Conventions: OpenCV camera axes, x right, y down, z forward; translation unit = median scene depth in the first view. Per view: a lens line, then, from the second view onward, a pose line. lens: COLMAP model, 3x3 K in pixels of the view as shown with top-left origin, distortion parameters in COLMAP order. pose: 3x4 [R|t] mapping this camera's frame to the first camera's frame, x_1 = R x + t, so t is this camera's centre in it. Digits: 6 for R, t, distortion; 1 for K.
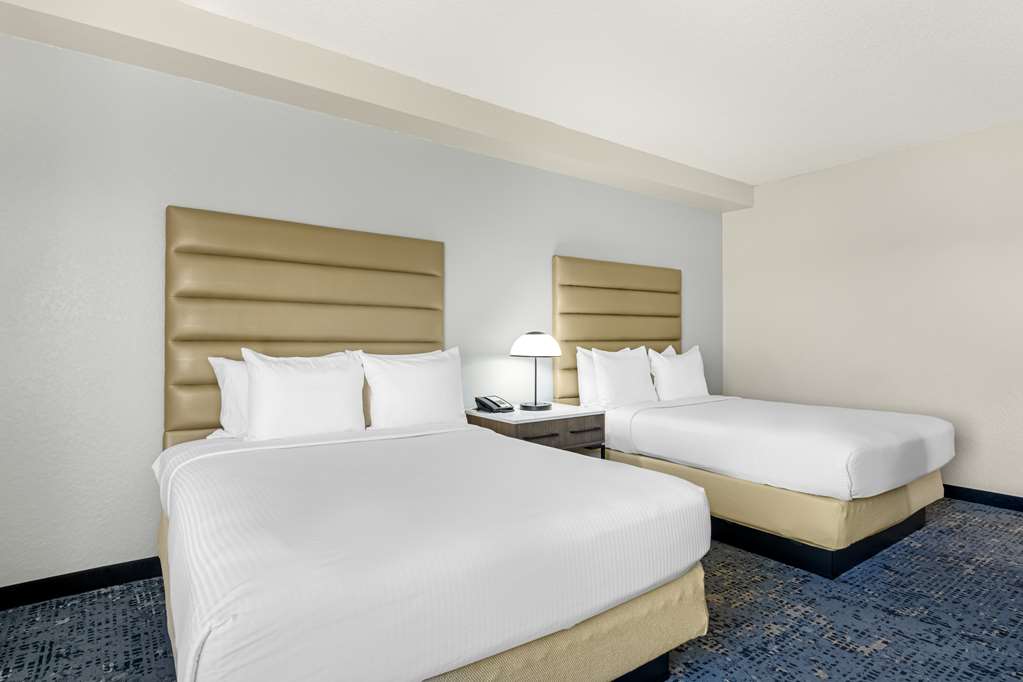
lens RADIAL K [[530.8, 0, 511.5], [0, 530.8, 341.0], [0, 0, 1]] dist [-0.000529, 0.000159]
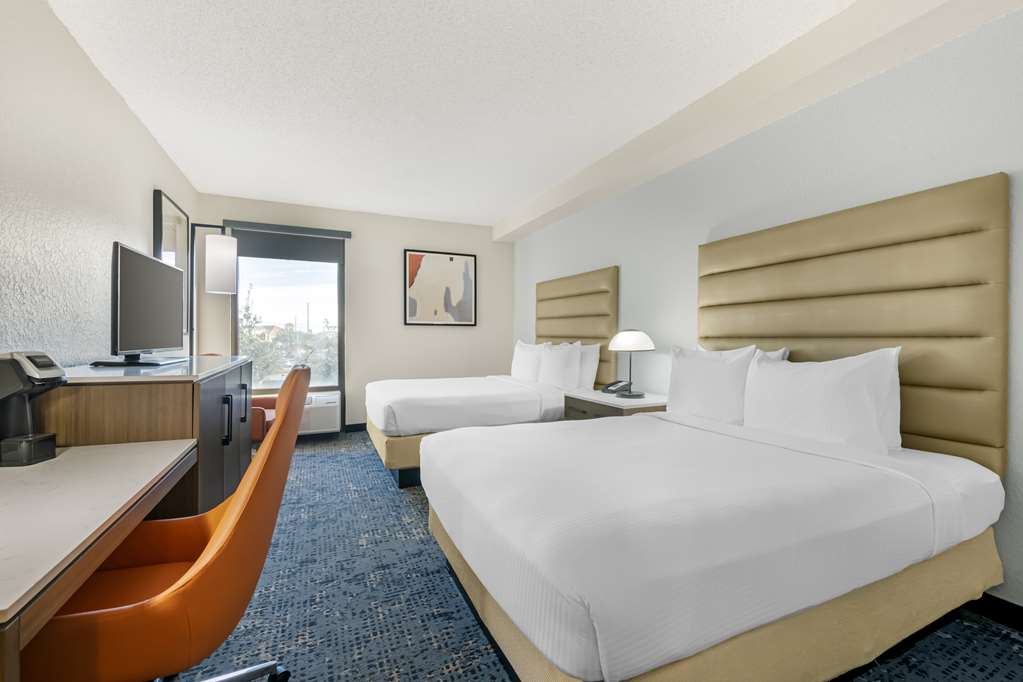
lens RADIAL K [[460.9, 0, 511.5], [0, 460.9, 341.0], [0, 0, 1]] dist [-0.000028, -0.000012]
pose [[-0.221898, 0.005688, -0.975053, 1.623128], [-0.009757, 0.999920, 0.008054, 0.003223], [0.975021, 0.011301, -0.221824, 1.480168]]
